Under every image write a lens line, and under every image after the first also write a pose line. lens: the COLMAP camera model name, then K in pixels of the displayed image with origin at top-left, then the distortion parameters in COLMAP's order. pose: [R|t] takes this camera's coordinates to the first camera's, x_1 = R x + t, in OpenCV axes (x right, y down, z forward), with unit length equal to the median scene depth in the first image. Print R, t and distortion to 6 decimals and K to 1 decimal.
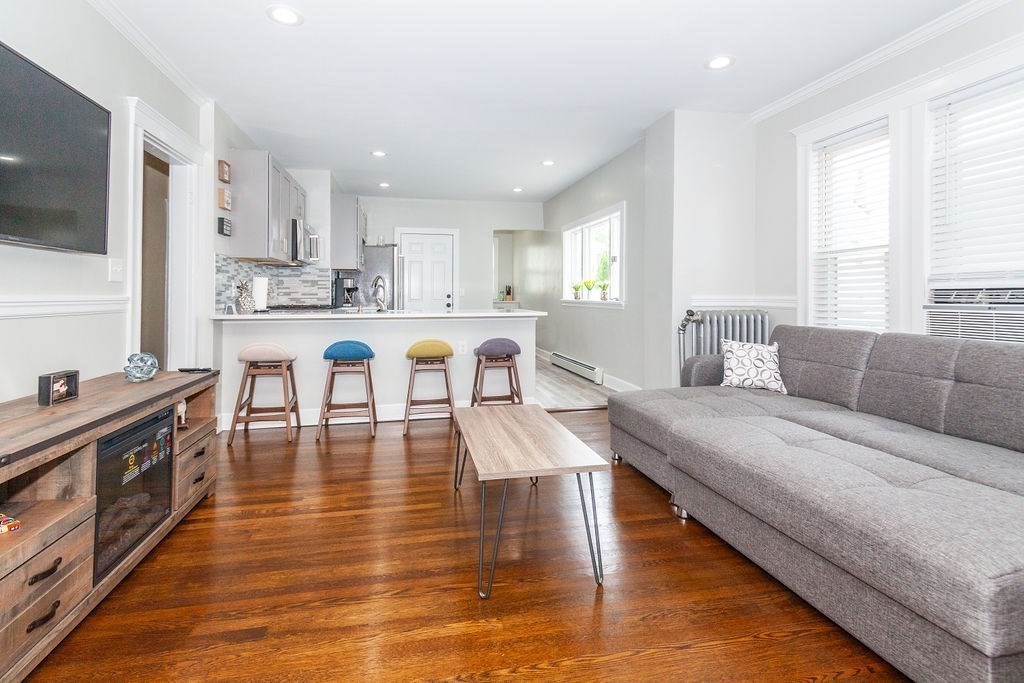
lens RADIAL K [[500.9, 0, 507.2], [0, 500.9, 292.5], [0, 0, 1]] dist [0.016057, -0.006247]
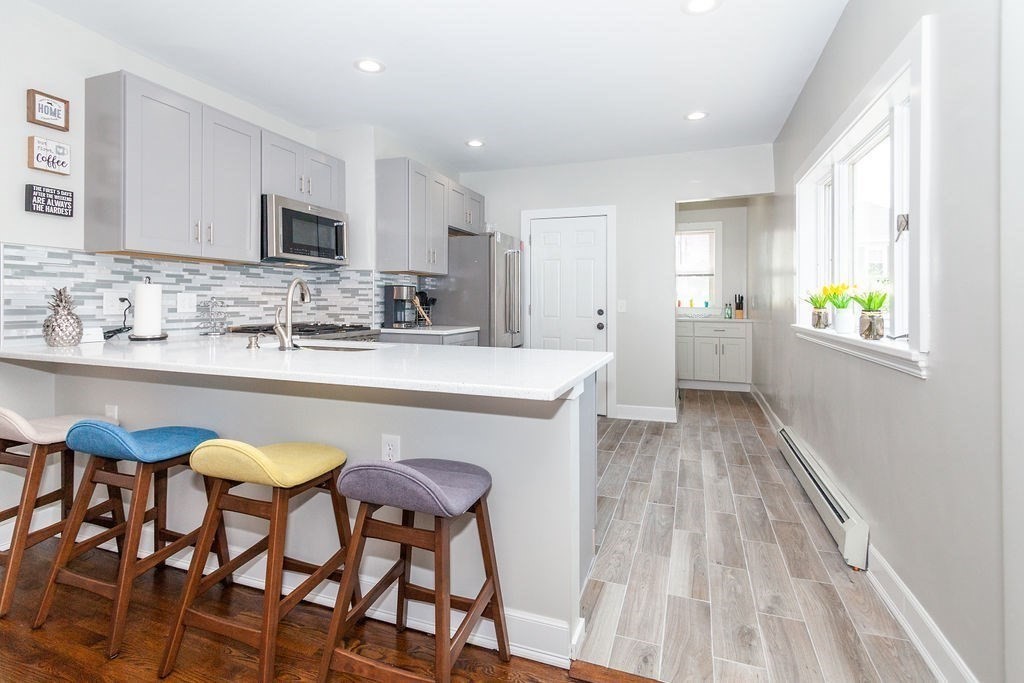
lens RADIAL K [[500.9, 0, 511.5], [0, 500.9, 300.8], [0, 0, 1]] dist [0.016057, -0.006247]
pose [[0.851706, 0.005762, -0.523987, 0.236774], [-0.006151, 0.999981, 0.000998, -0.014126], [0.523983, 0.002373, 0.851725, 0.781829]]
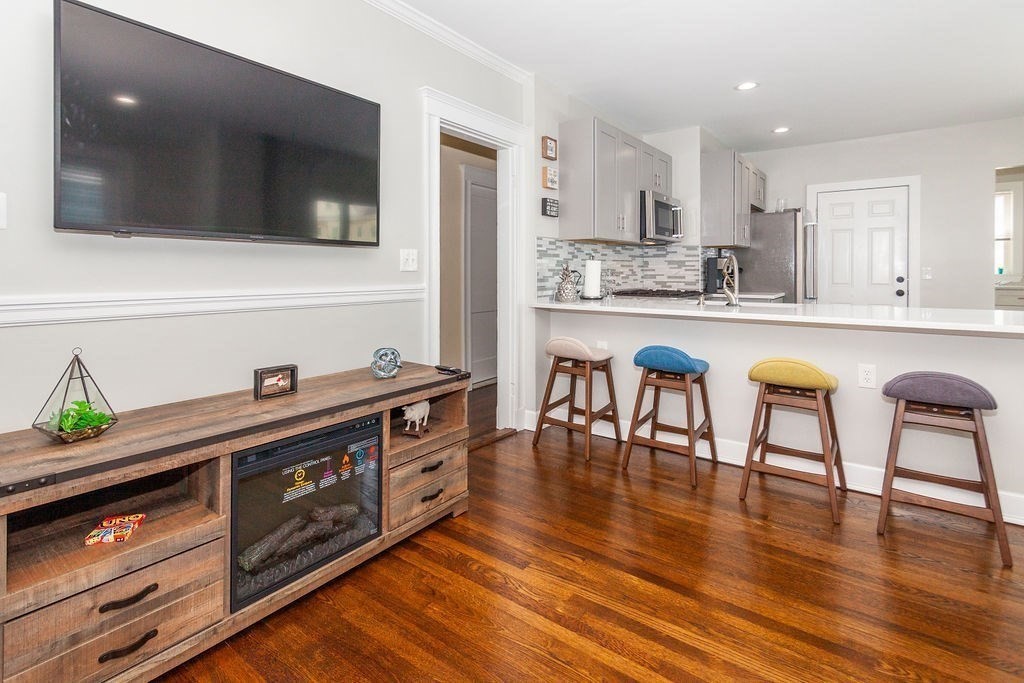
lens RADIAL K [[500.9, 0, 504.9], [0, 500.9, 274.9], [0, 0, 1]] dist [0.016057, -0.006247]
pose [[0.656863, 0.005713, -0.753988, 0.084135], [0.004622, 0.999922, 0.011603, -0.017474], [0.753996, -0.011107, 0.656785, 0.330481]]
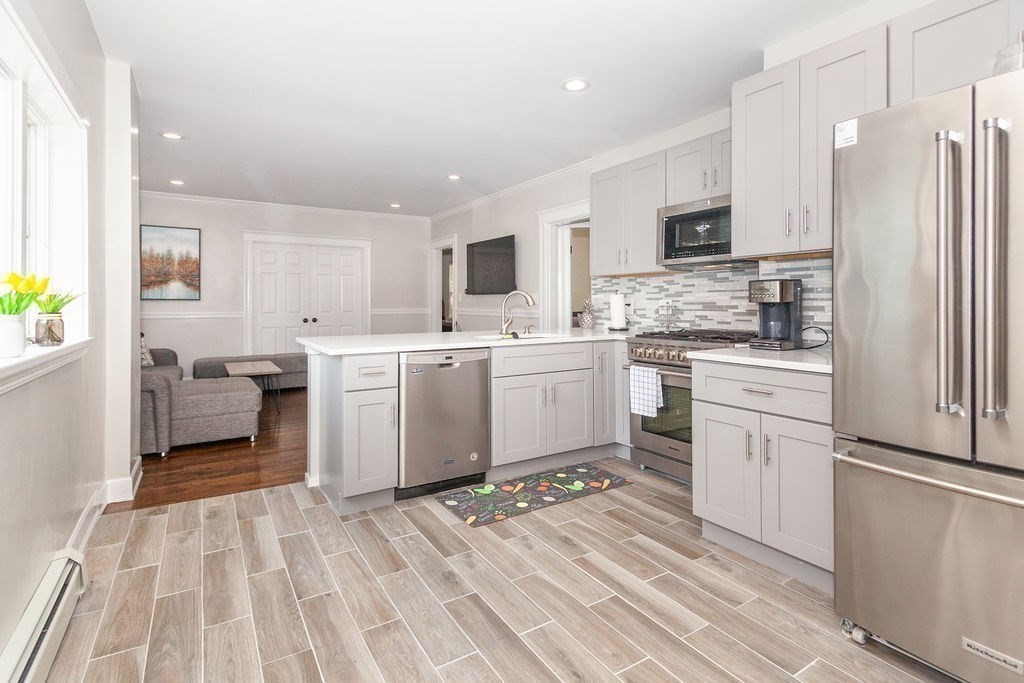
lens RADIAL K [[500.9, 0, 501.6], [0, 500.9, 300.7], [0, 0, 1]] dist [0.016057, -0.006247]
pose [[-0.943515, 0.000061, -0.331331, 0.039753], [0.003251, 0.999954, -0.009075, -0.011493], [0.331315, -0.009640, -0.943471, 2.032848]]
